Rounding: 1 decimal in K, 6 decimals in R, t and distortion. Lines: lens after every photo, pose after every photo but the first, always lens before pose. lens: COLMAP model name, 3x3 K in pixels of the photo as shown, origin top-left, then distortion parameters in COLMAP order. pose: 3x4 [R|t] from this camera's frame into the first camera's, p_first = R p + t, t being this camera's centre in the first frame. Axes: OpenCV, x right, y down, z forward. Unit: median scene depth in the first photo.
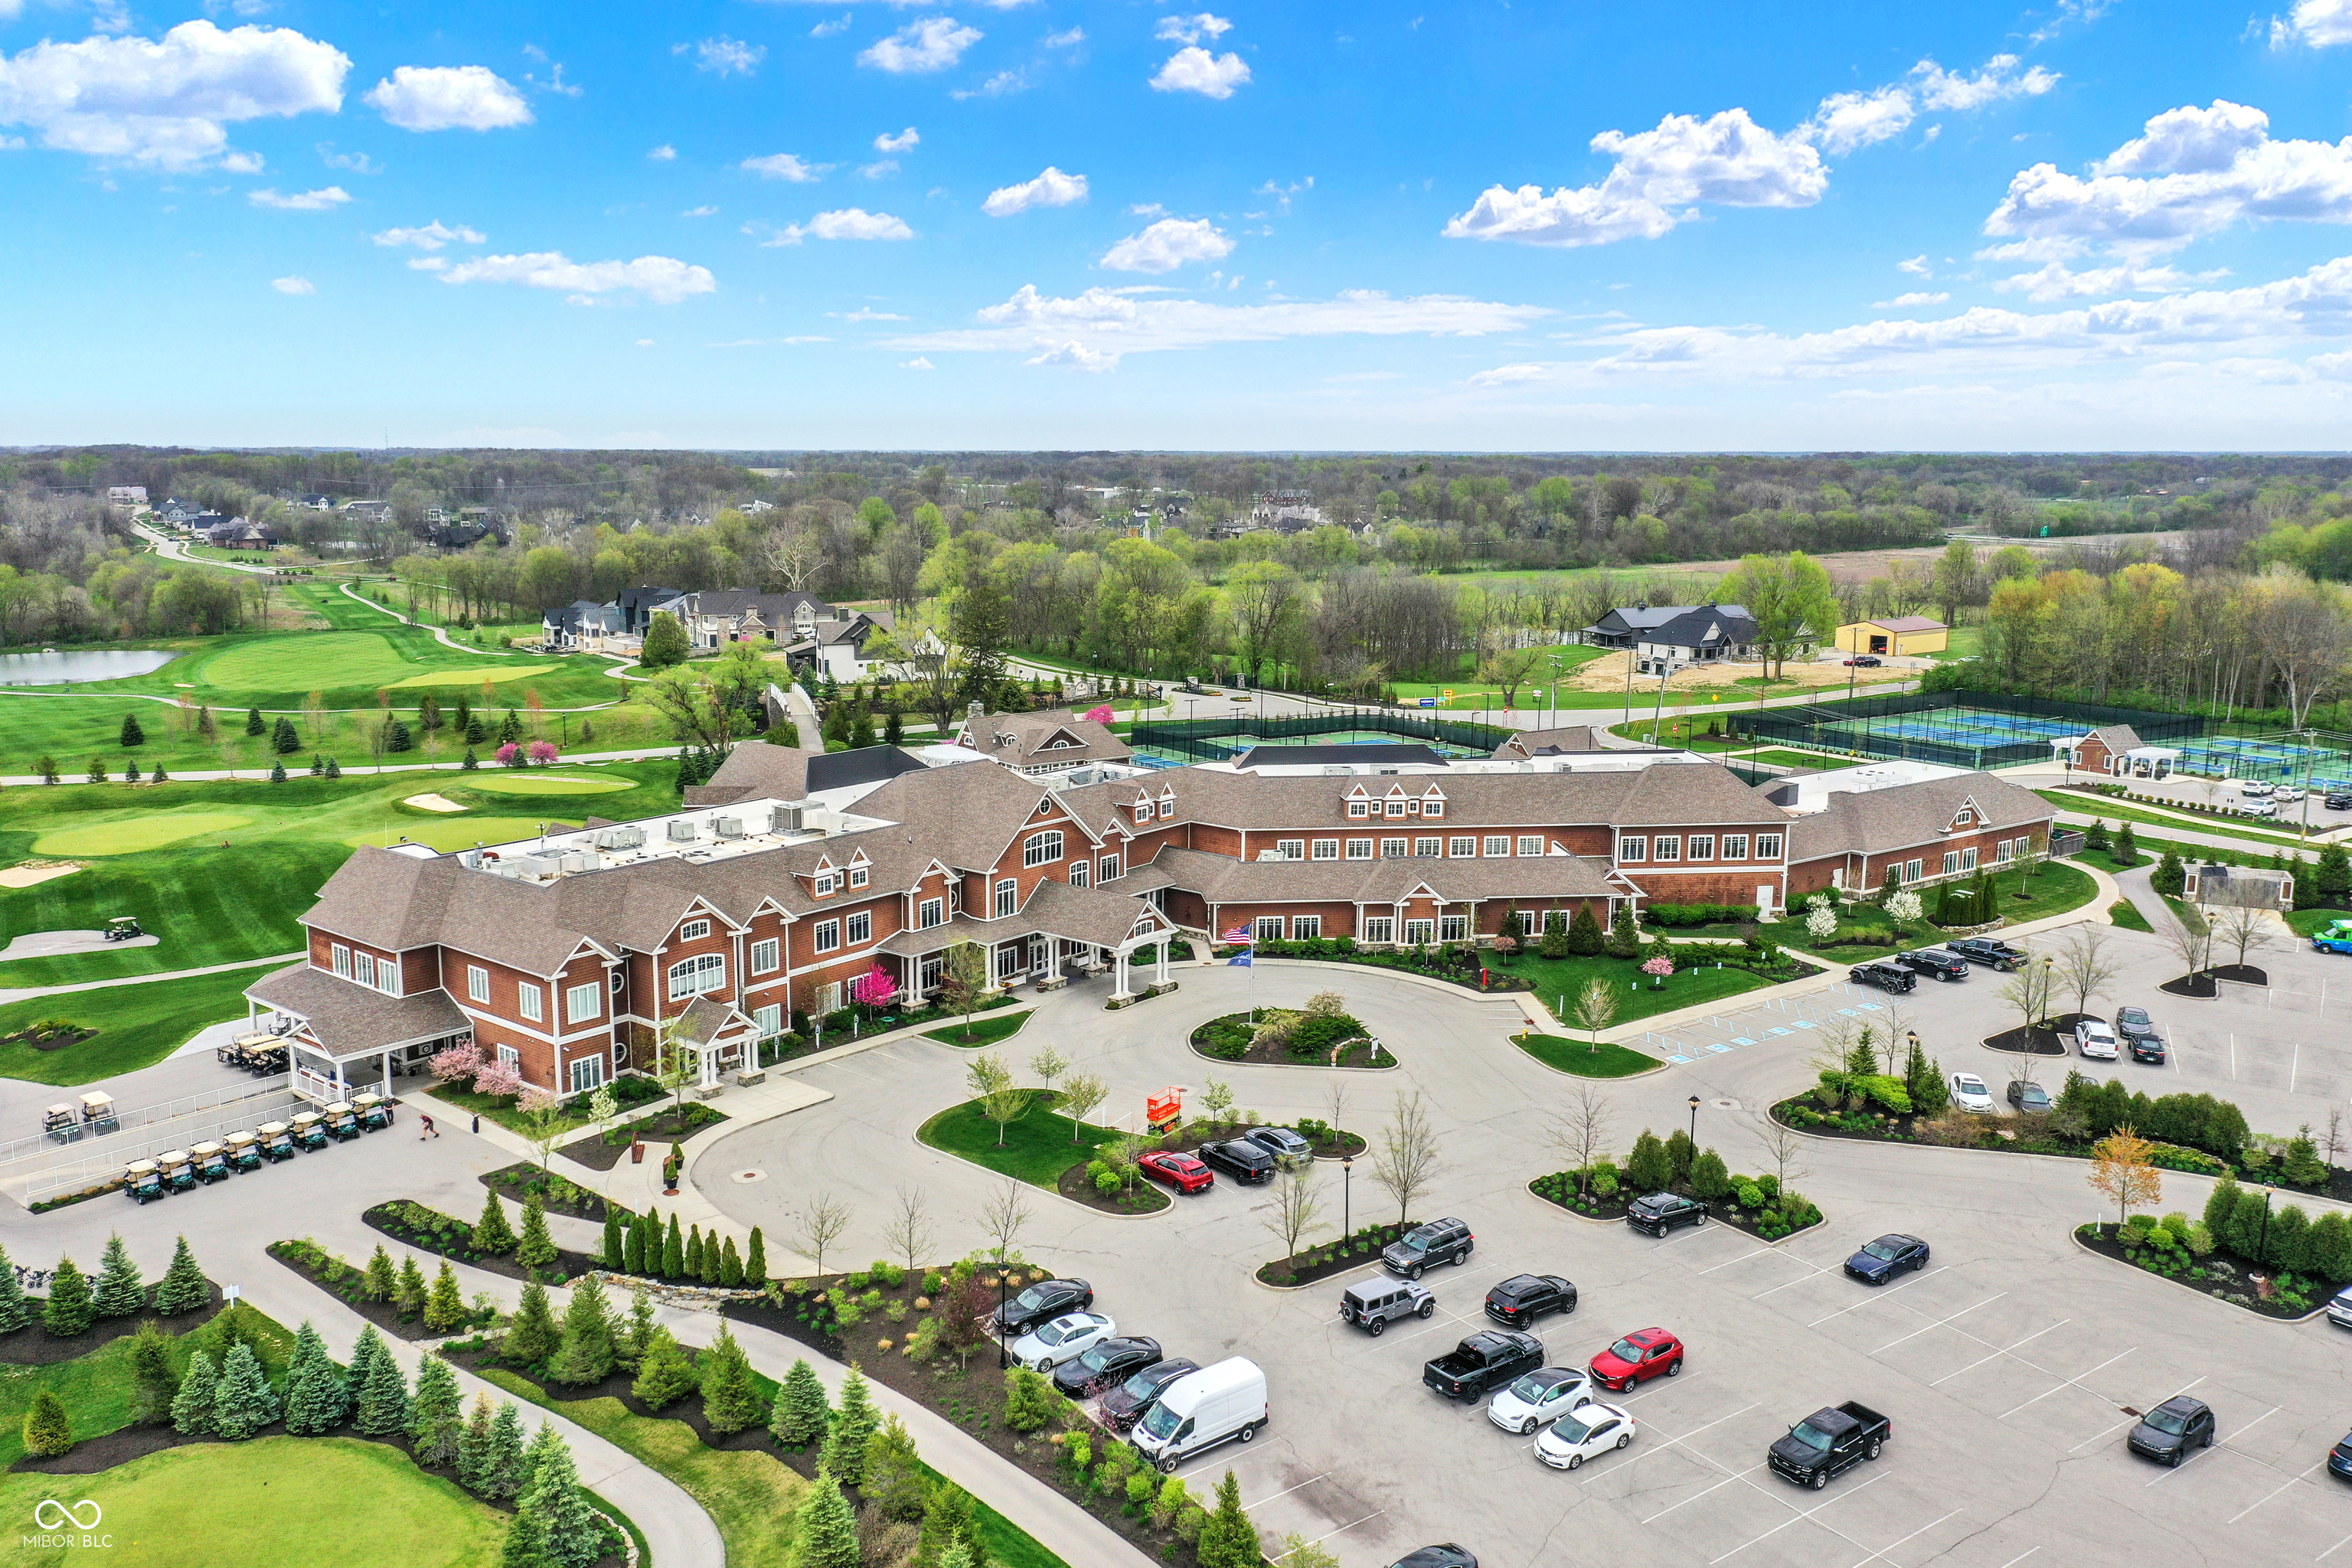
lens RADIAL K [[1868.8, 0, 1176.0], [0, 1868.8, 784.0], [0, 0, 1]] dist [0.012216, 0.006092]
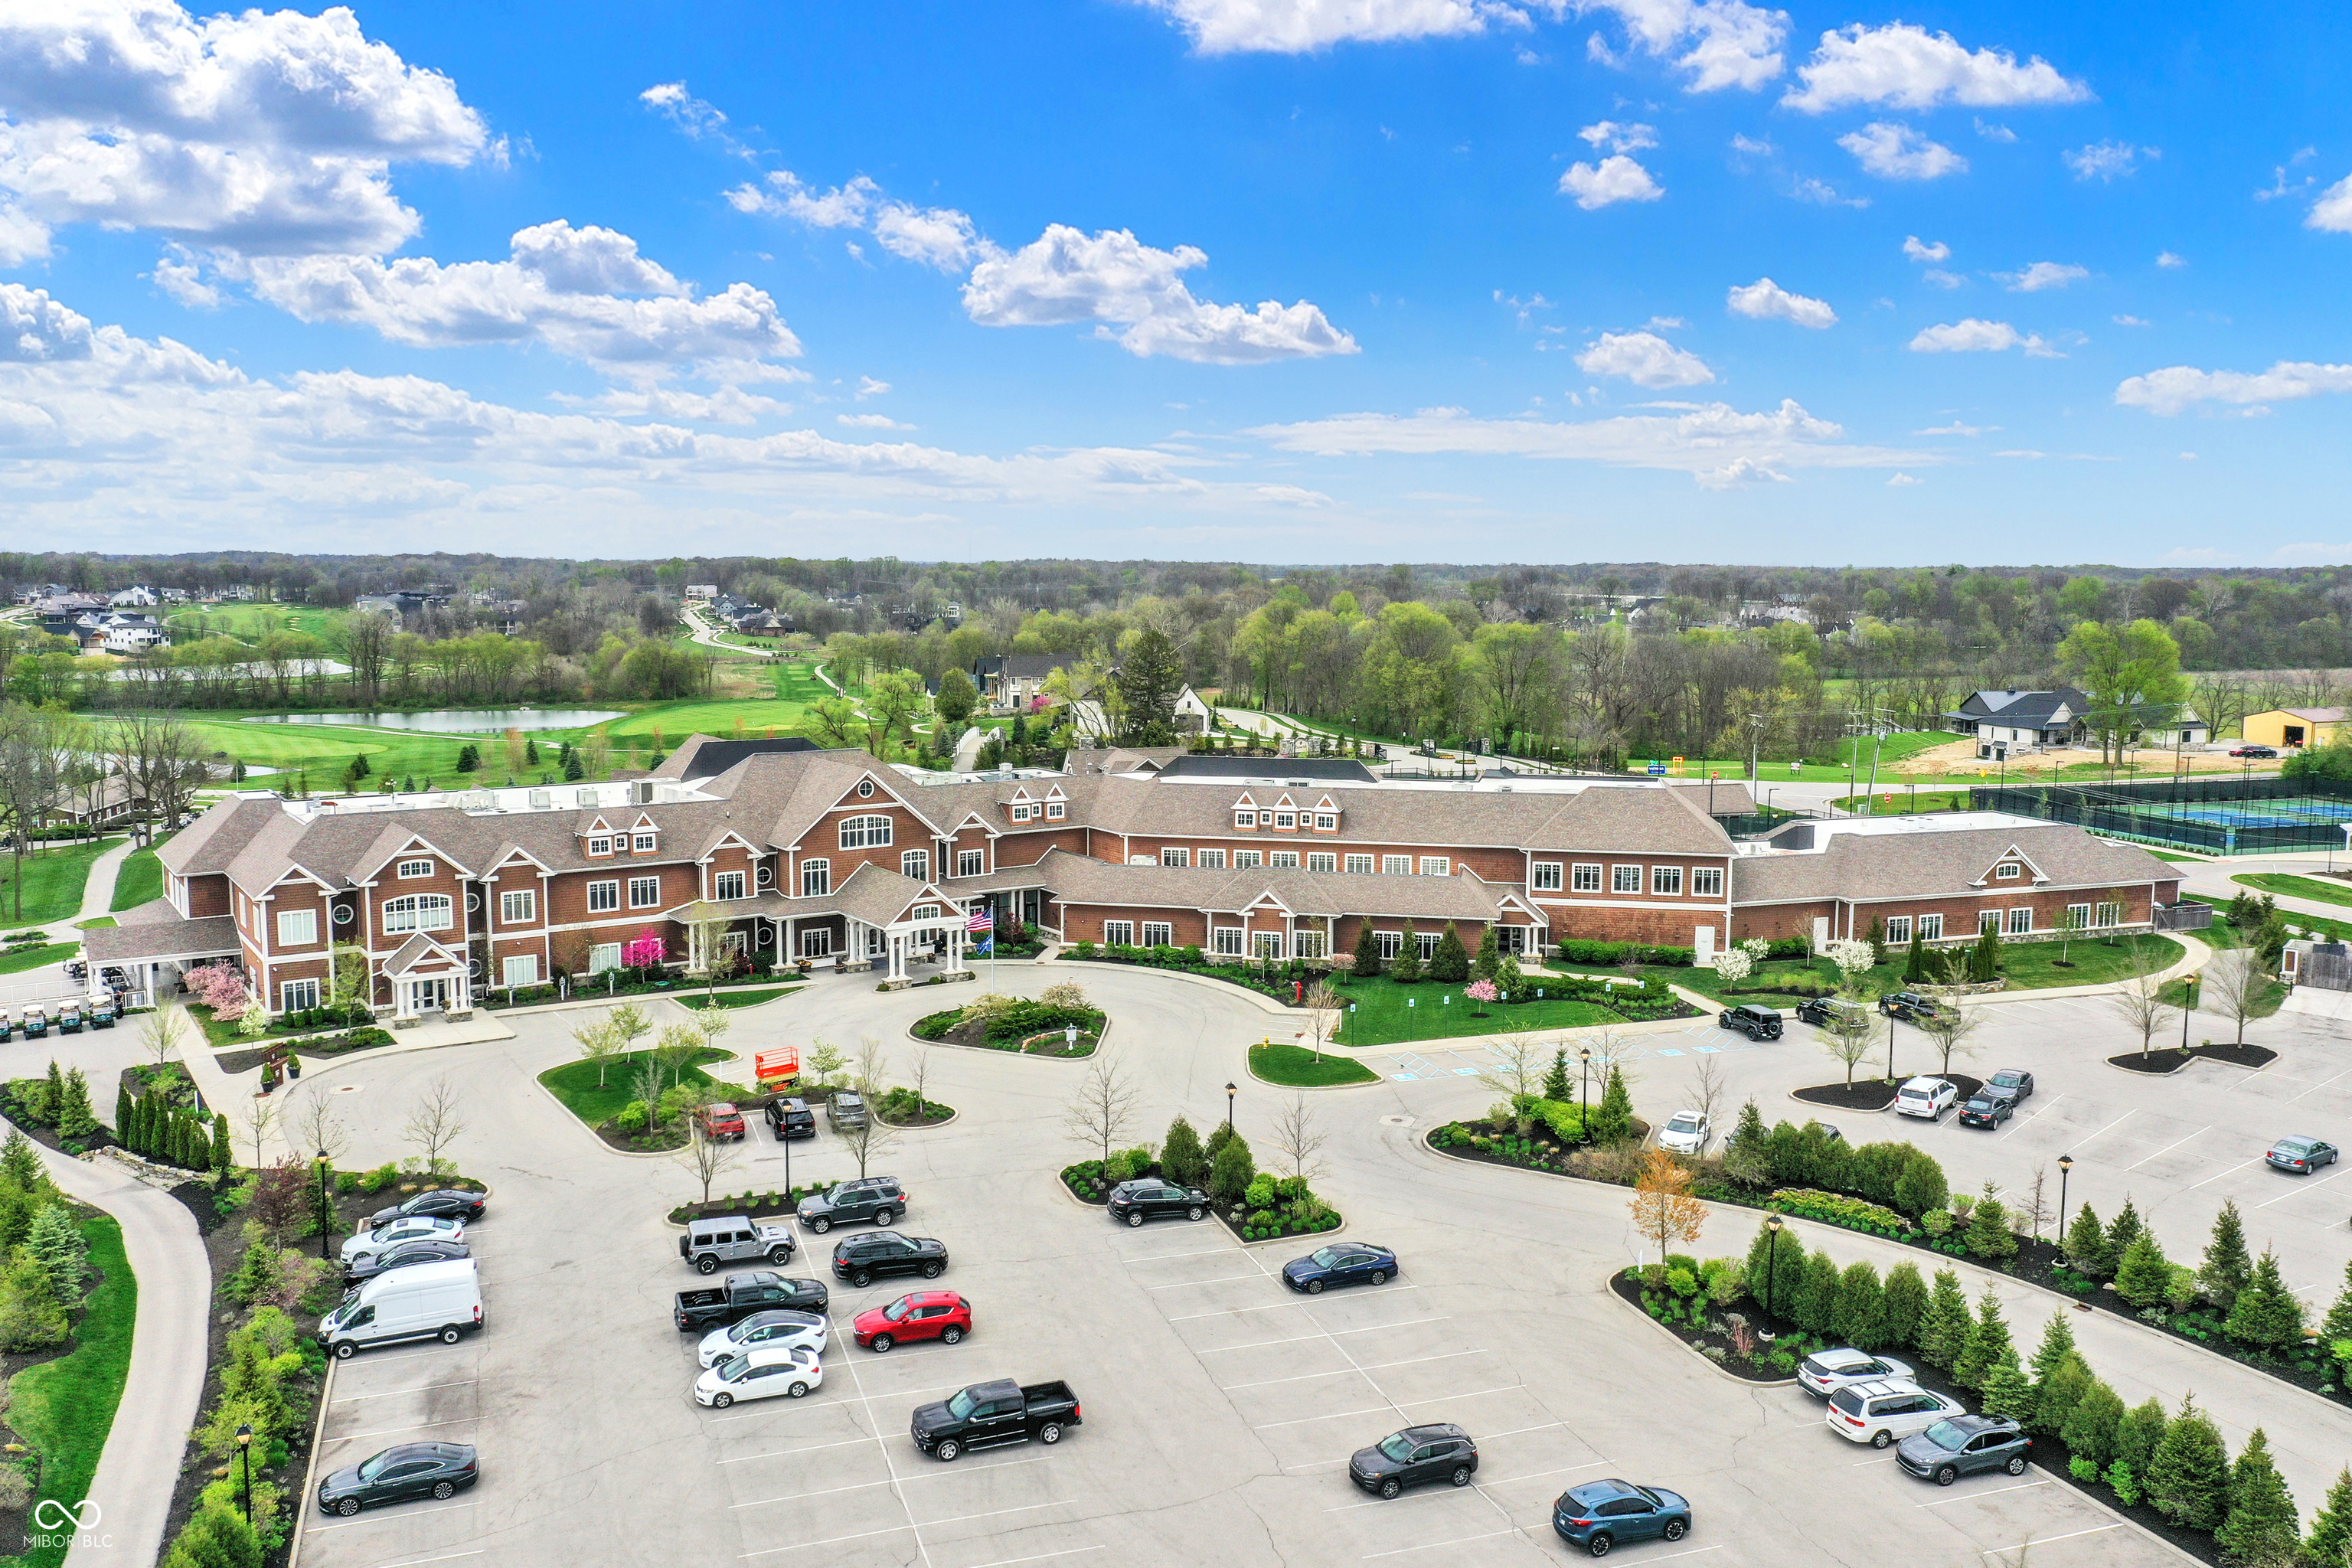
lens RADIAL K [[1880.9, 0, 1176.0], [0, 1880.9, 784.0], [0, 0, 1]] dist [0.011379, 0.003157]
pose [[0.959384, 0.033996, -0.280047, 0.367190], [-0.050581, 0.997355, -0.052207, 0.052940], [0.277531, 0.064252, 0.958566, 0.084833]]
